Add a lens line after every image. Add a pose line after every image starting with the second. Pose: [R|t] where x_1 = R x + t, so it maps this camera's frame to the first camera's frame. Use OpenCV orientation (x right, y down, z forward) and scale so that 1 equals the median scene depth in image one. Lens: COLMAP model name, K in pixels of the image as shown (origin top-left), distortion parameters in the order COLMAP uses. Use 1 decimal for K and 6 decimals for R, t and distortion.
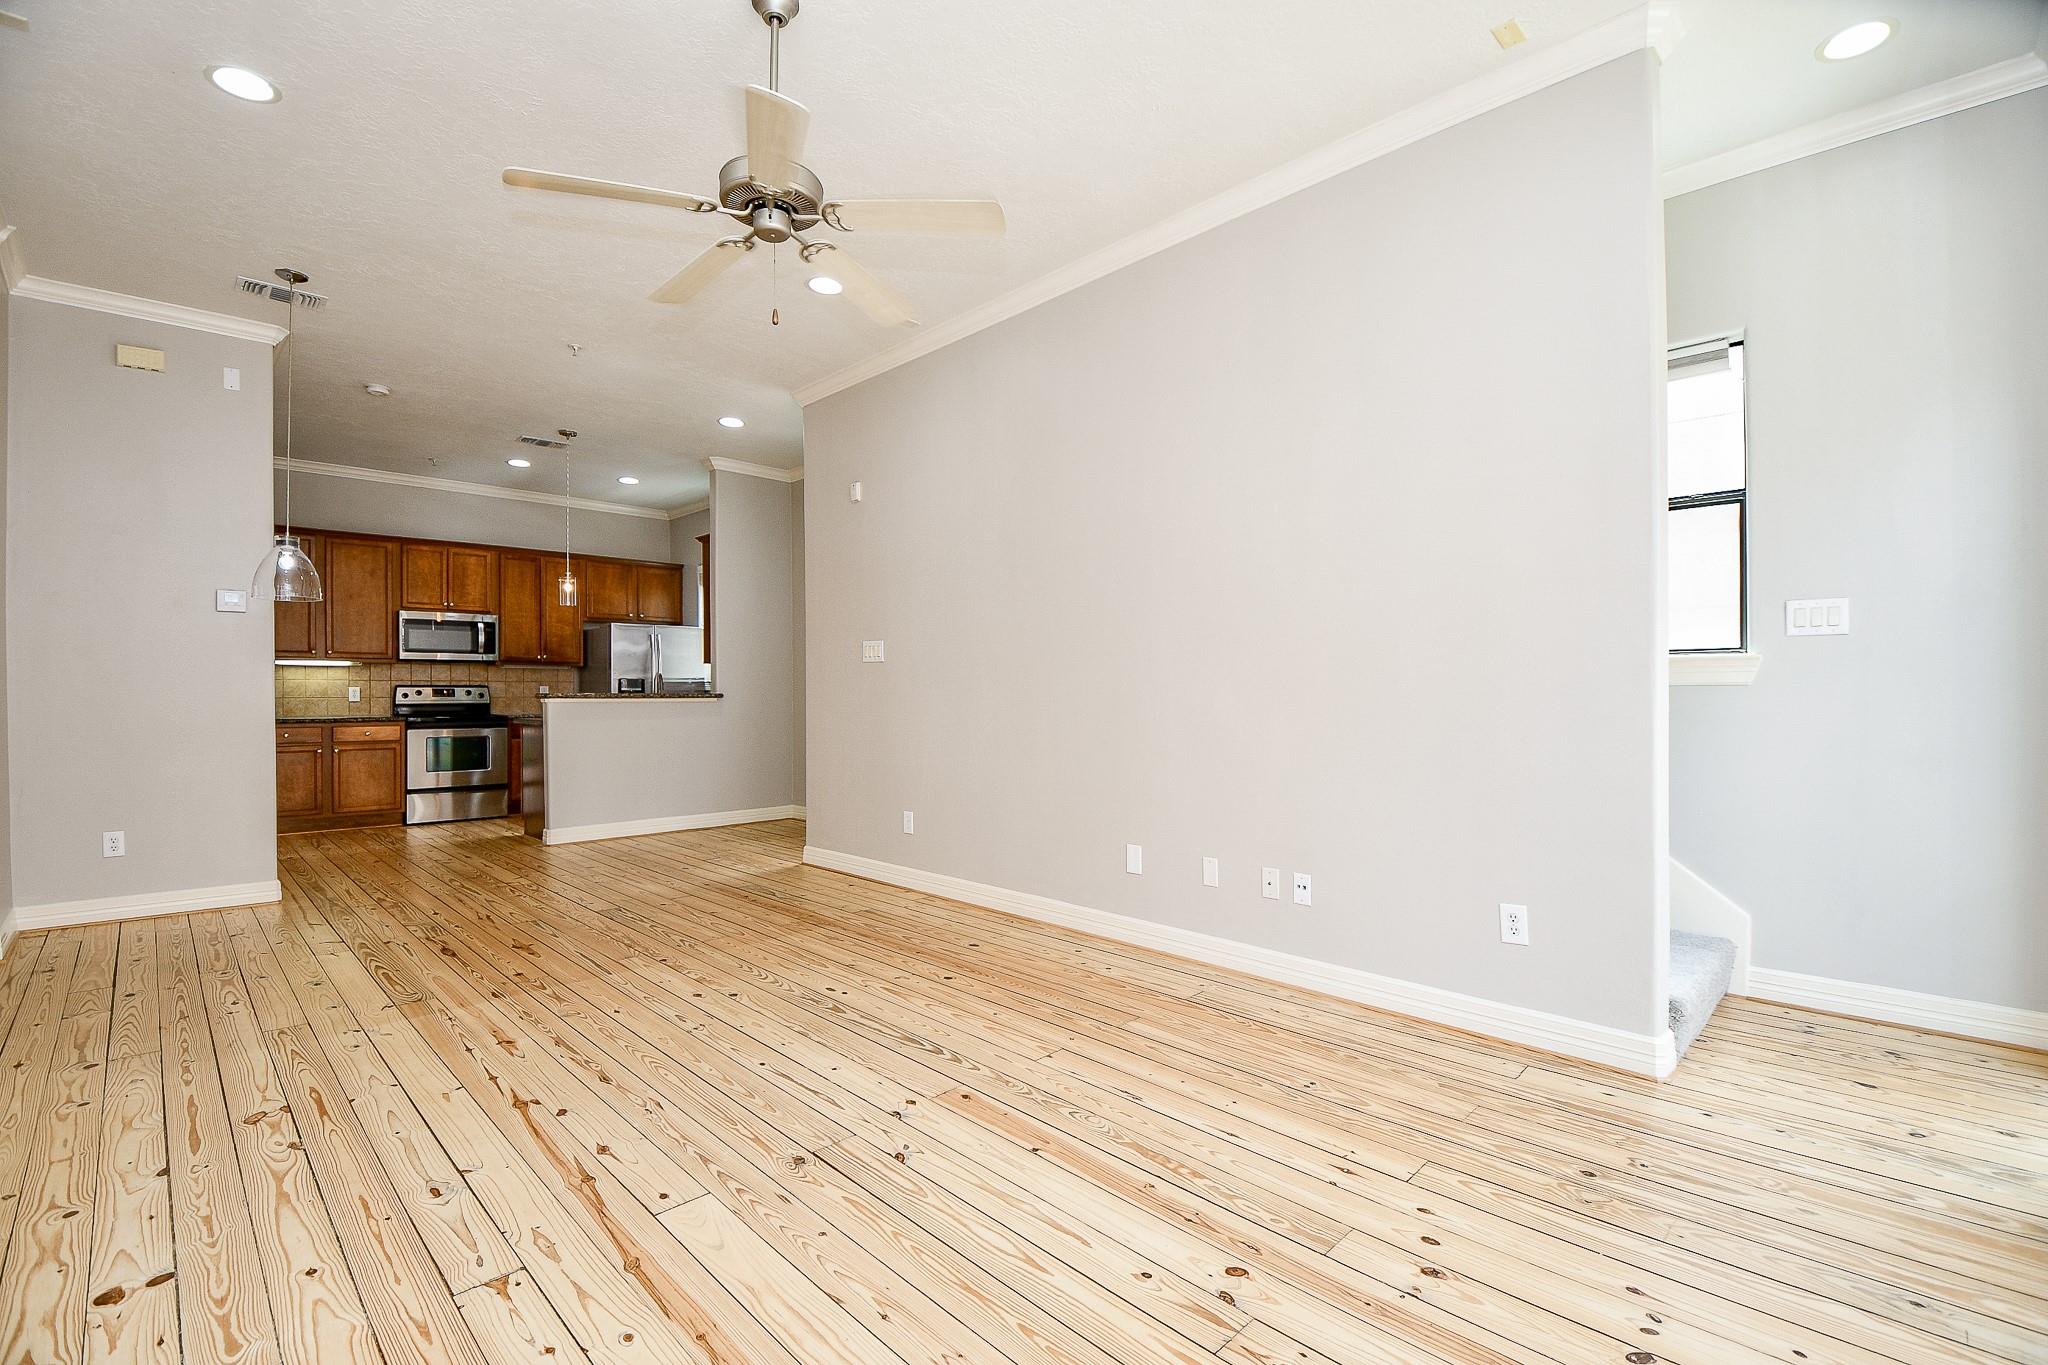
lens RADIAL K [[908.0, 0, 1023.9], [0, 908.0, 689.0], [0, 0, 1]] dist [-0.014645, -0.002440]
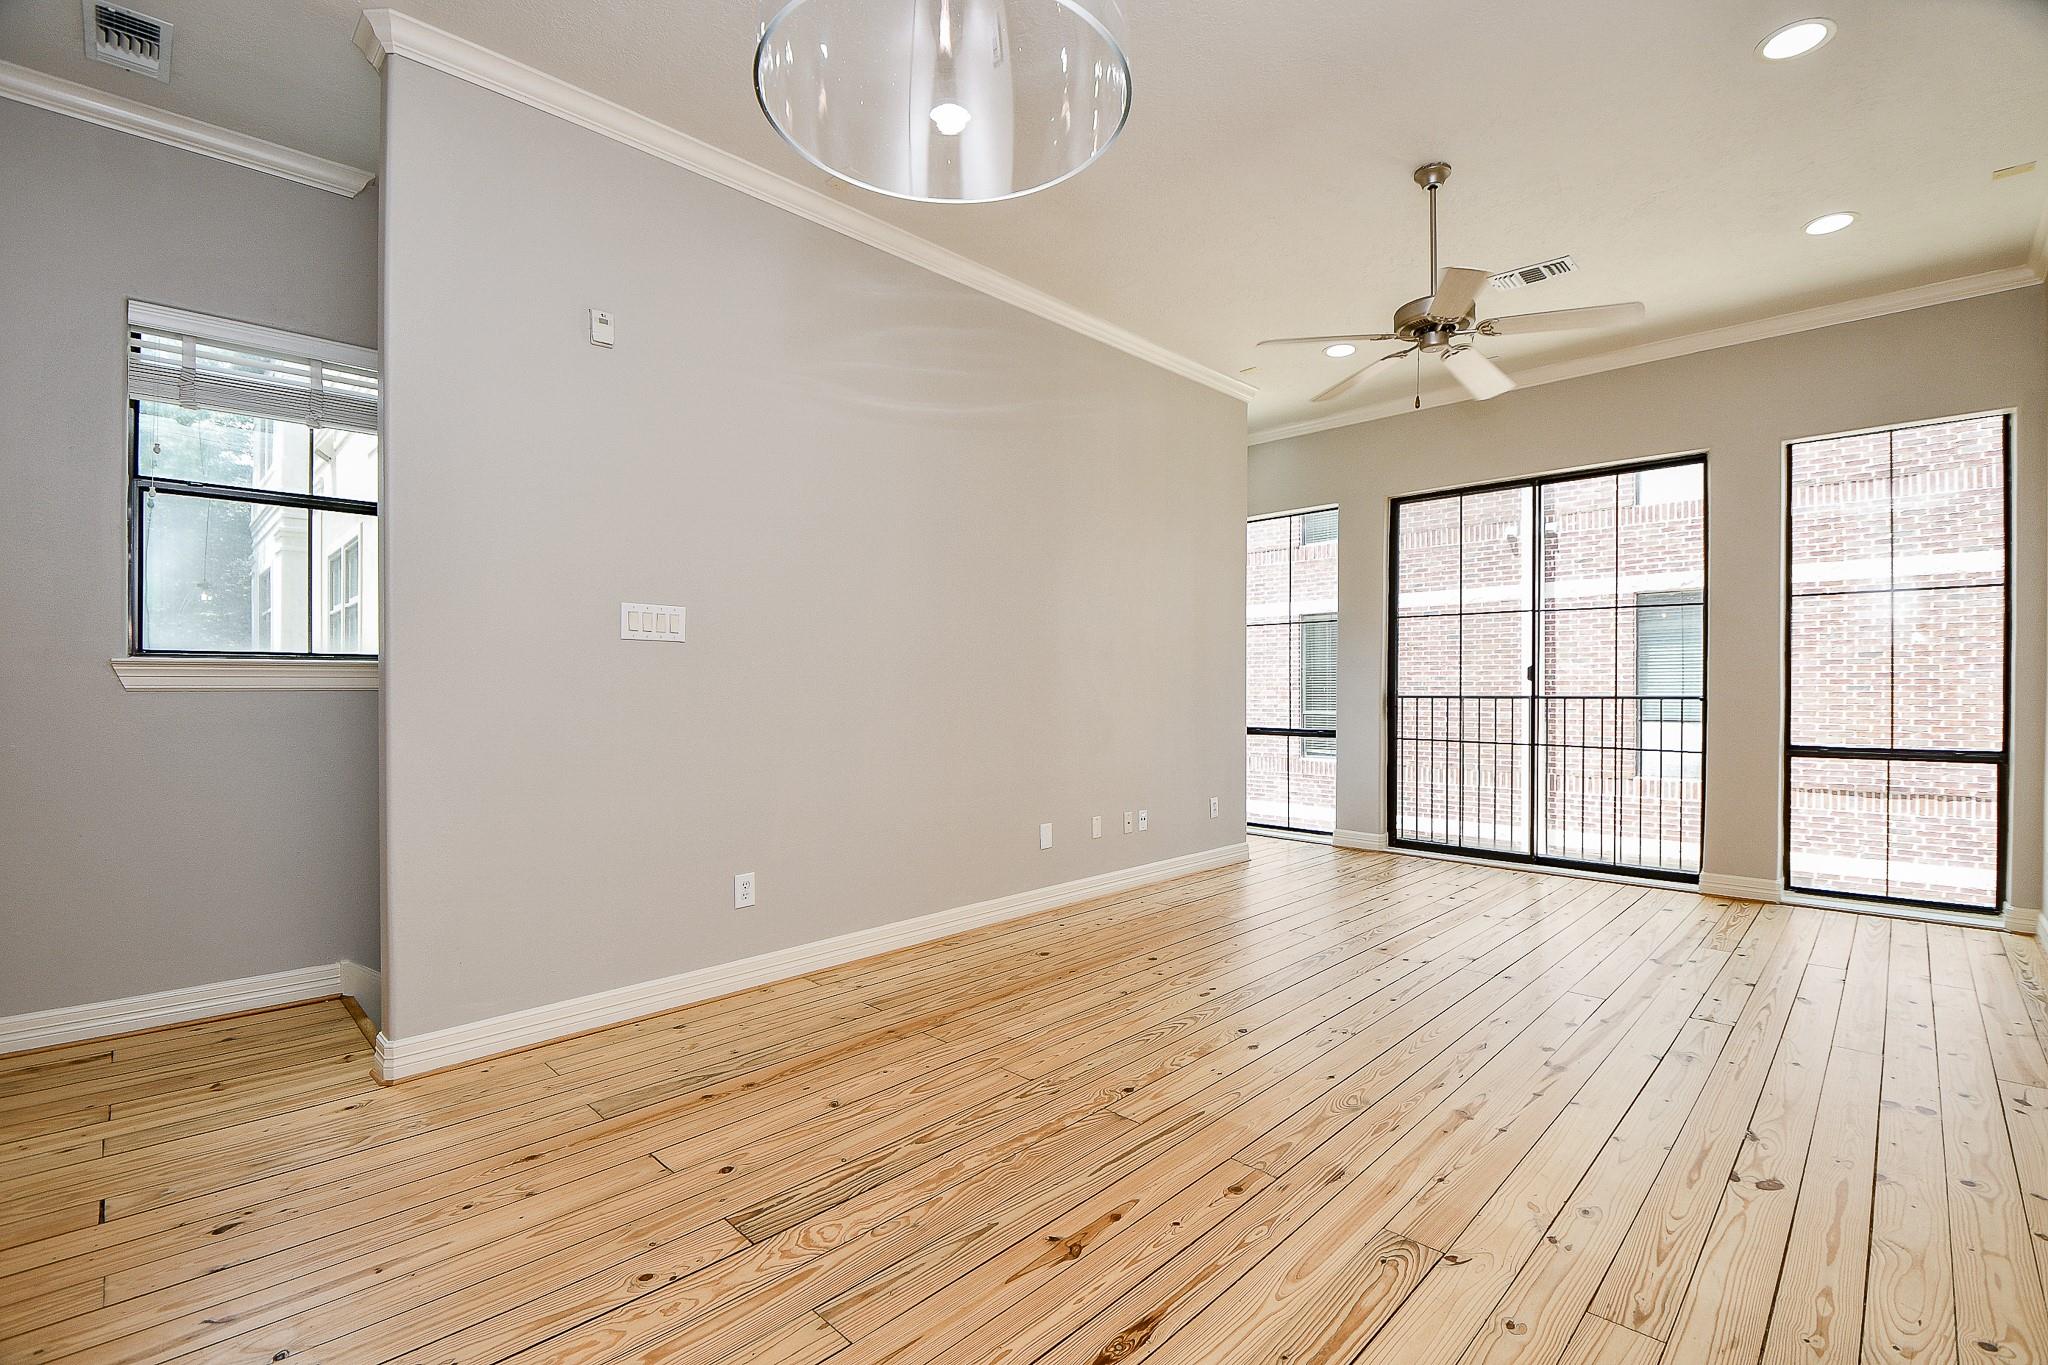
lens RADIAL K [[908.0, 0, 1060.0], [0, 908.0, 679.2], [0, 0, 1]] dist [-0.014645, -0.002440]
pose [[-0.034291, 0.010553, 0.999356, -1.106480], [-0.001151, 0.999943, -0.010598, 0.004621], [-0.999411, -0.001513, -0.034277, 1.114667]]
